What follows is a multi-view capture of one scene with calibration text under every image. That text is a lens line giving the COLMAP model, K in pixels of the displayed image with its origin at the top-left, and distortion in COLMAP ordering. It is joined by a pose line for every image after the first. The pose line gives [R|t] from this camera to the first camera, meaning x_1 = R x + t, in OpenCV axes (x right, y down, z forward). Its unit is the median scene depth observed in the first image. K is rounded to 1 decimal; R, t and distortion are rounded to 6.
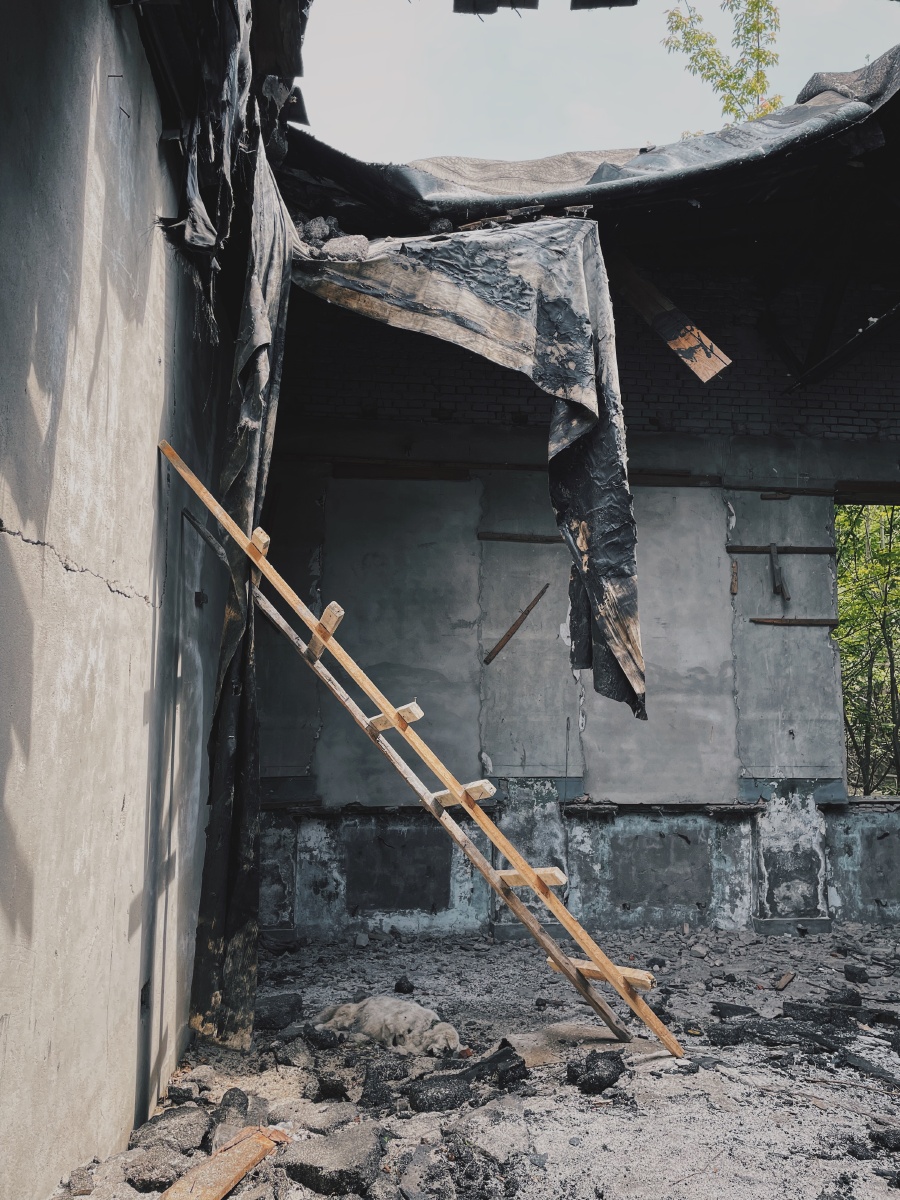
lens RADIAL K [[897.5, 0, 455.2], [0, 897.5, 592.9], [0, 0, 1]] dist [0.064542, -0.056517]
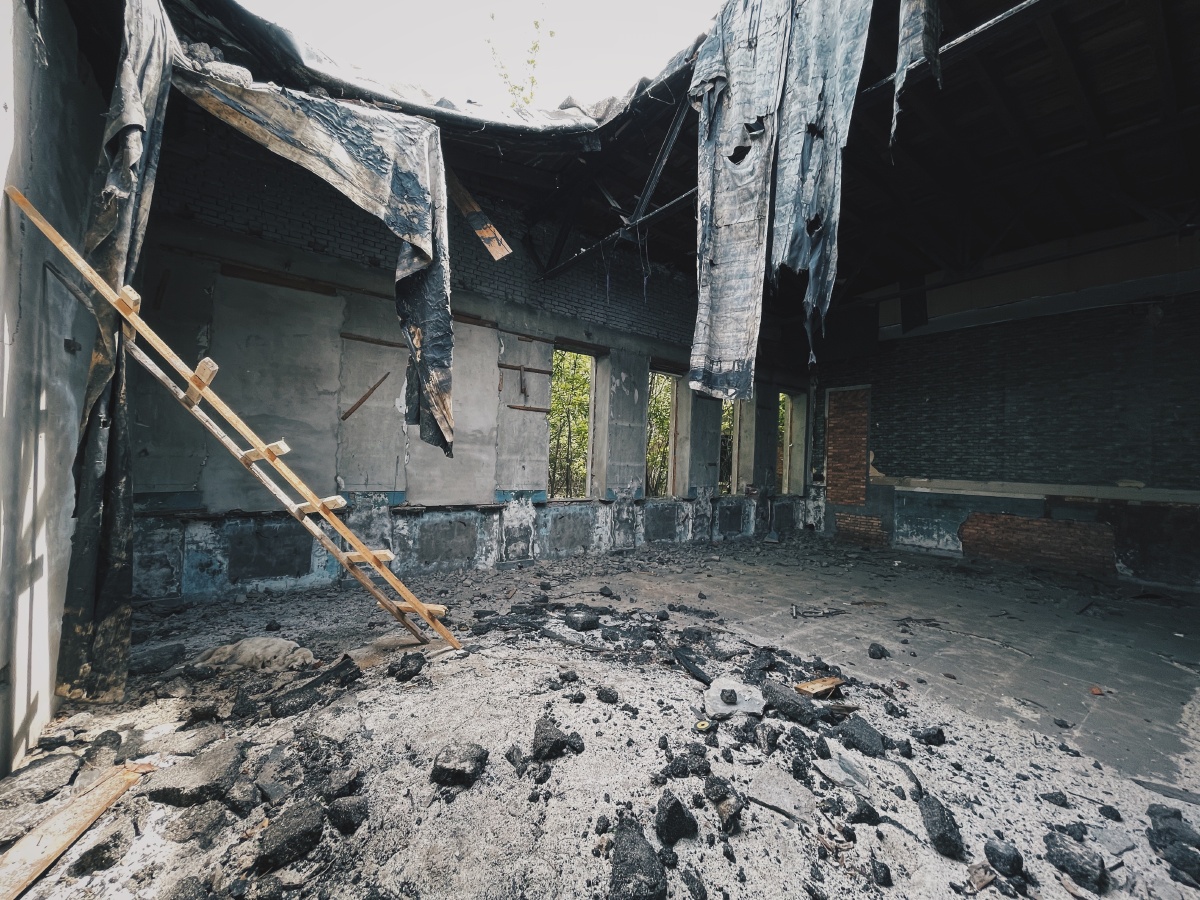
lens RADIAL K [[481.1, 0, 601.6], [0, 481.1, 454.7], [0, 0, 1]] dist [-0.007691, 0.000362]
pose [[0.862602, 0.032038, 0.504868, 0.005259], [-0.097481, 0.989816, 0.103740, 0.014874], [-0.496403, -0.138701, 0.856940, 0.097708]]
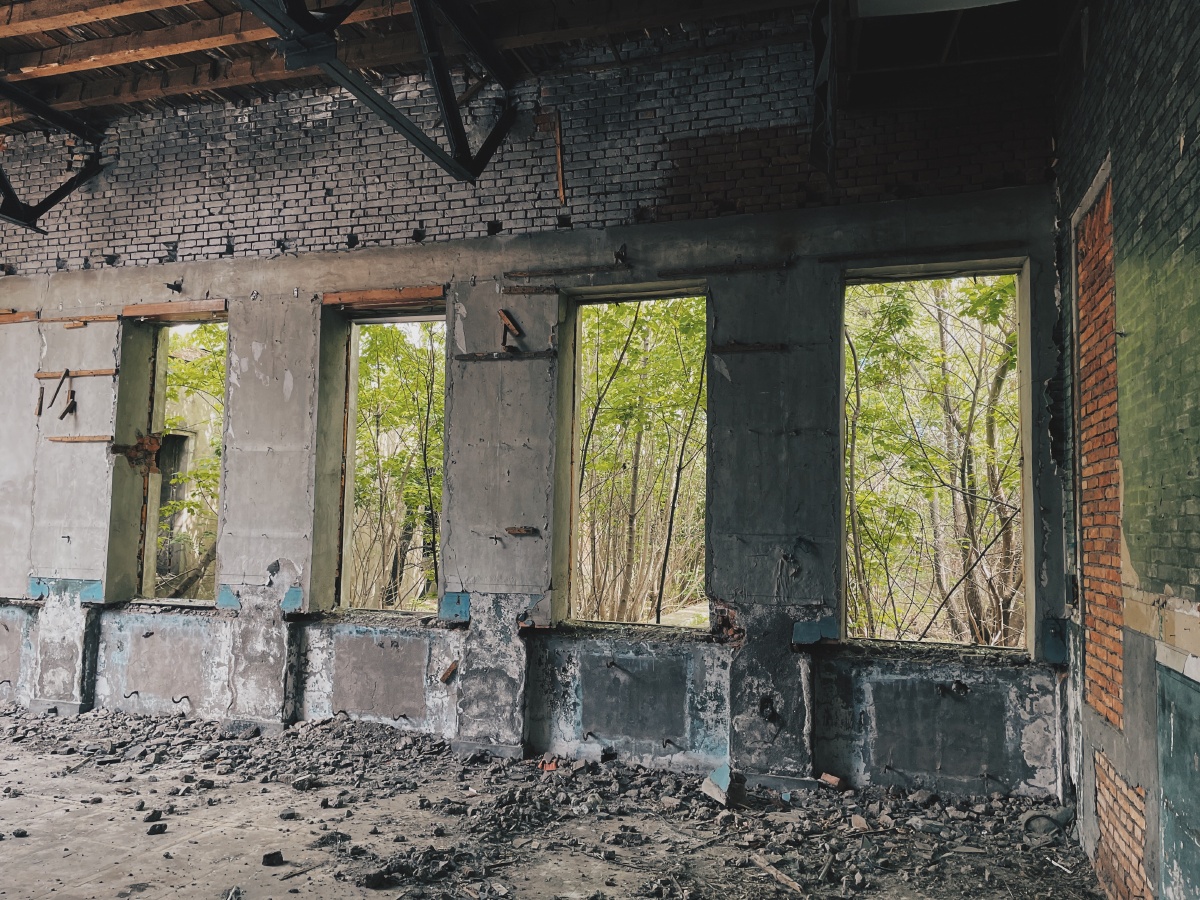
lens RADIAL K [[897.5, 0, 601.4], [0, 897.5, 457.7], [0, 0, 1]] dist [0.064542, -0.056517]
pose [[0.902164, -0.019203, -0.430966, 2.377039], [0.039523, 0.998487, 0.038244, 0.062687], [0.429579, -0.051535, 0.901557, 0.451055]]
